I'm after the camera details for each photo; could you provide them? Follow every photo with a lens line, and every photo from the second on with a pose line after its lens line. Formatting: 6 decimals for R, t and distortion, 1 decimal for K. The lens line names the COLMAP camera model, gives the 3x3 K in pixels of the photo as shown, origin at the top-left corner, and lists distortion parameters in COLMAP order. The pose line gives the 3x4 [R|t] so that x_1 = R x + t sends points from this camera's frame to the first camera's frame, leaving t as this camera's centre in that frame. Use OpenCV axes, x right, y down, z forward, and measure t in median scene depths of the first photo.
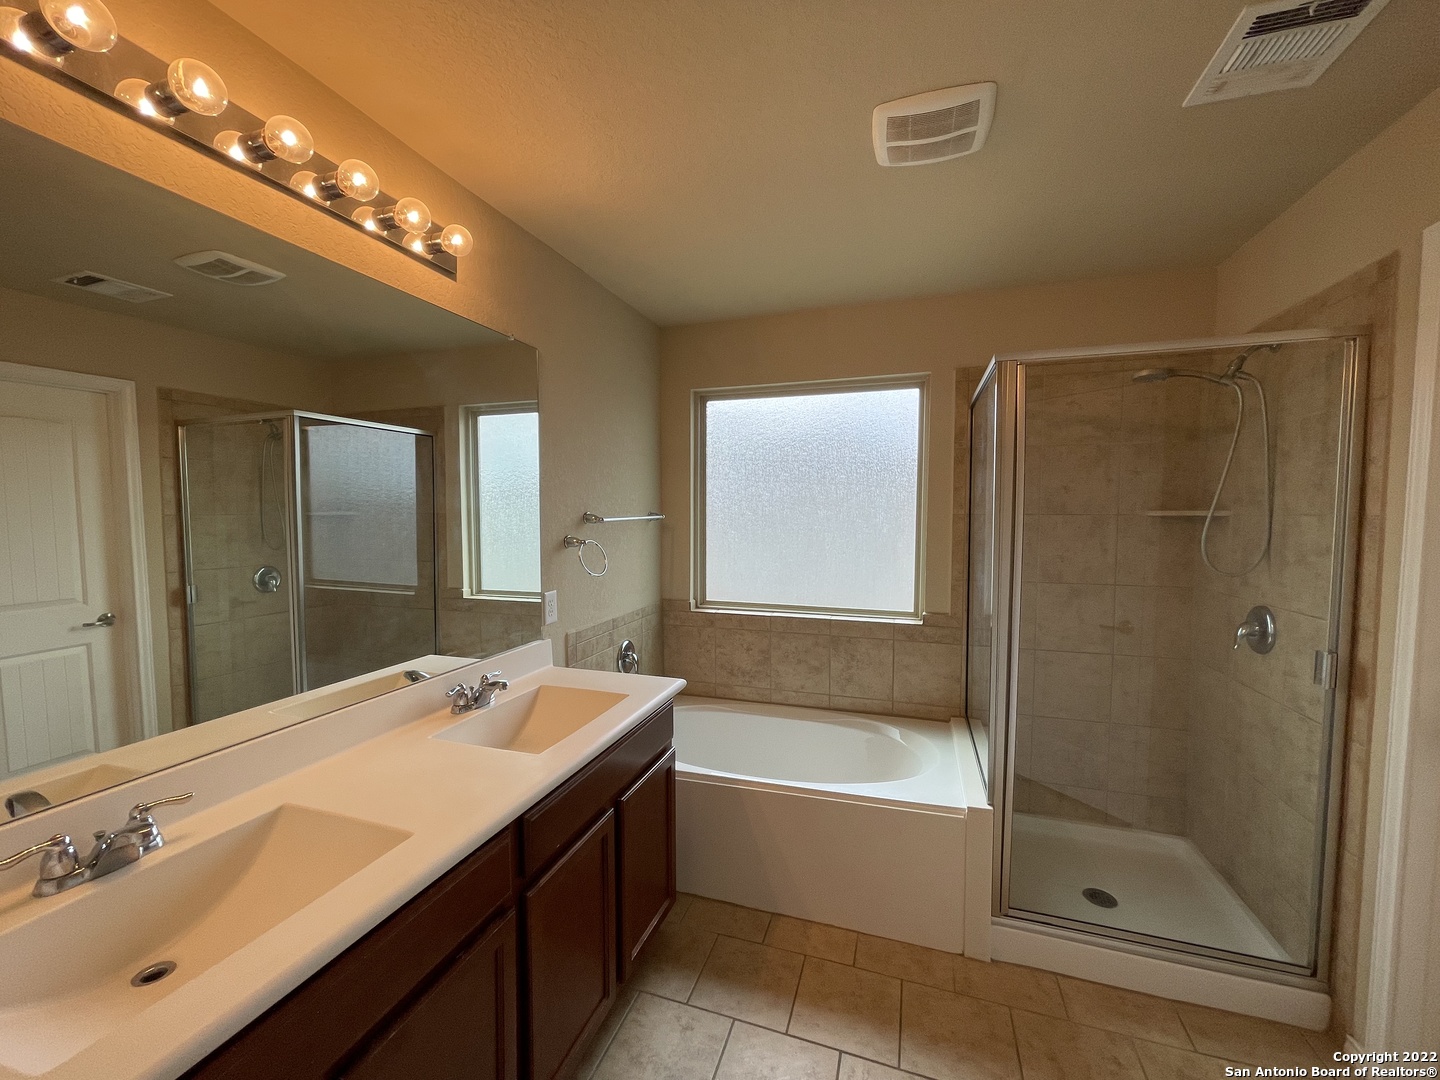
lens RADIAL K [[575.0, 0, 718.1], [0, 575.0, 546.1], [0, 0, 1]] dist [0.000295, 0.000501]
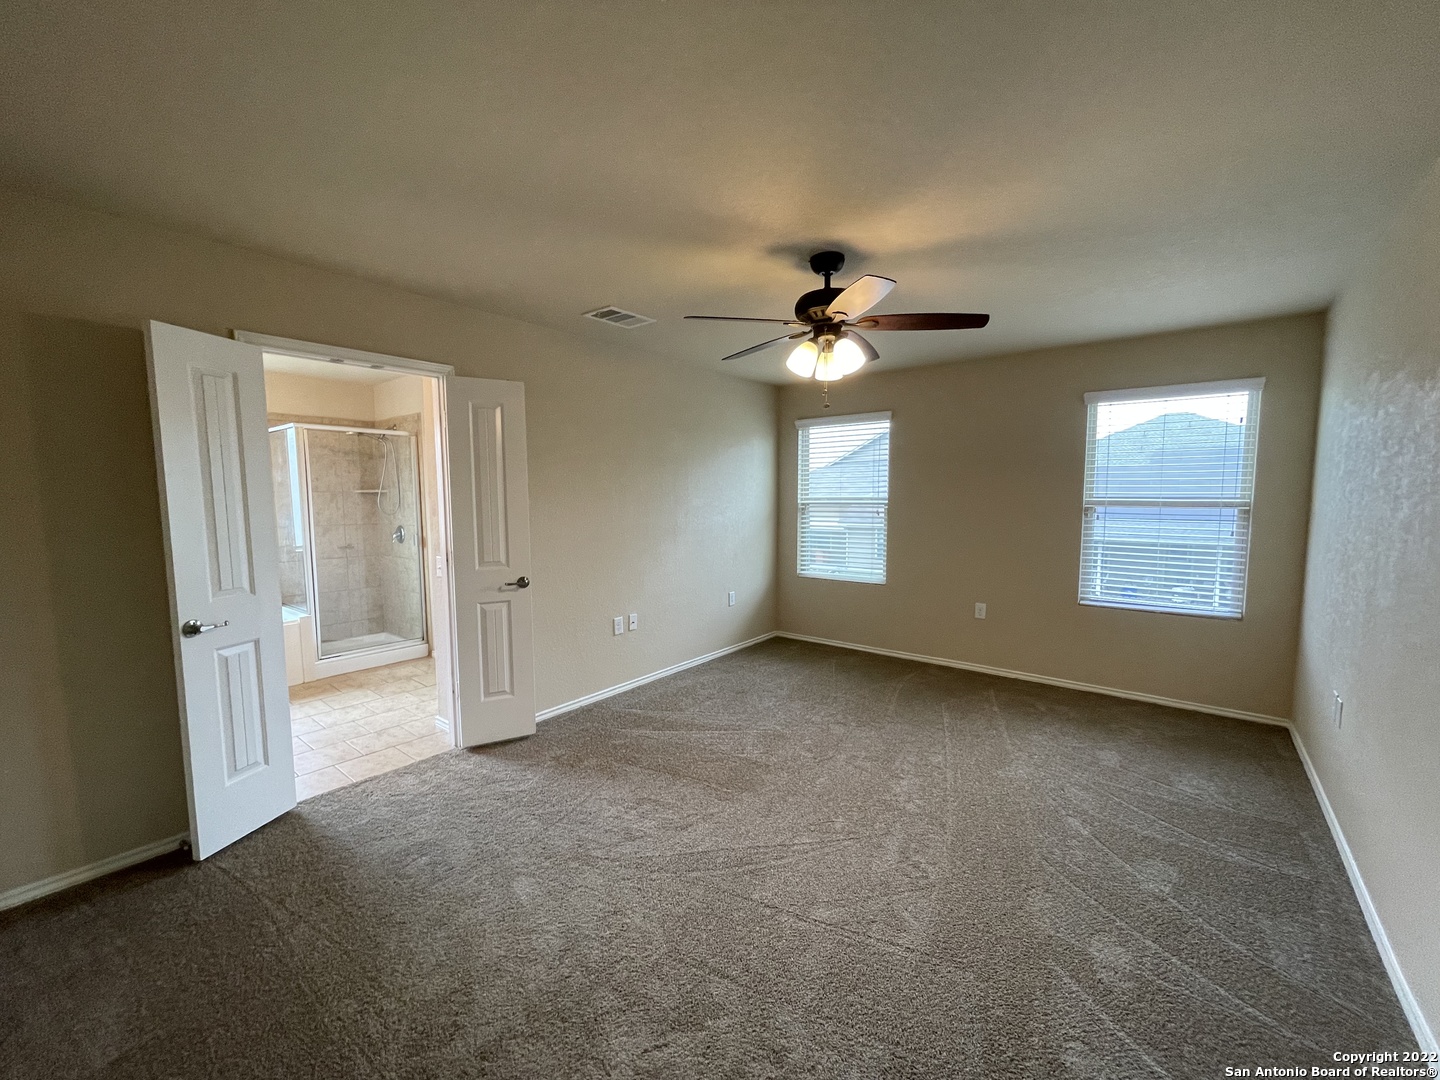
lens RADIAL K [[575.0, 0, 718.1], [0, 575.0, 546.1], [0, 0, 1]] dist [0.000295, 0.000501]
pose [[0.345738, -0.086417, 0.934343, -0.975875], [0.054582, 0.995916, 0.071915, 0.081483], [-0.936742, 0.026134, 0.349043, -1.223637]]
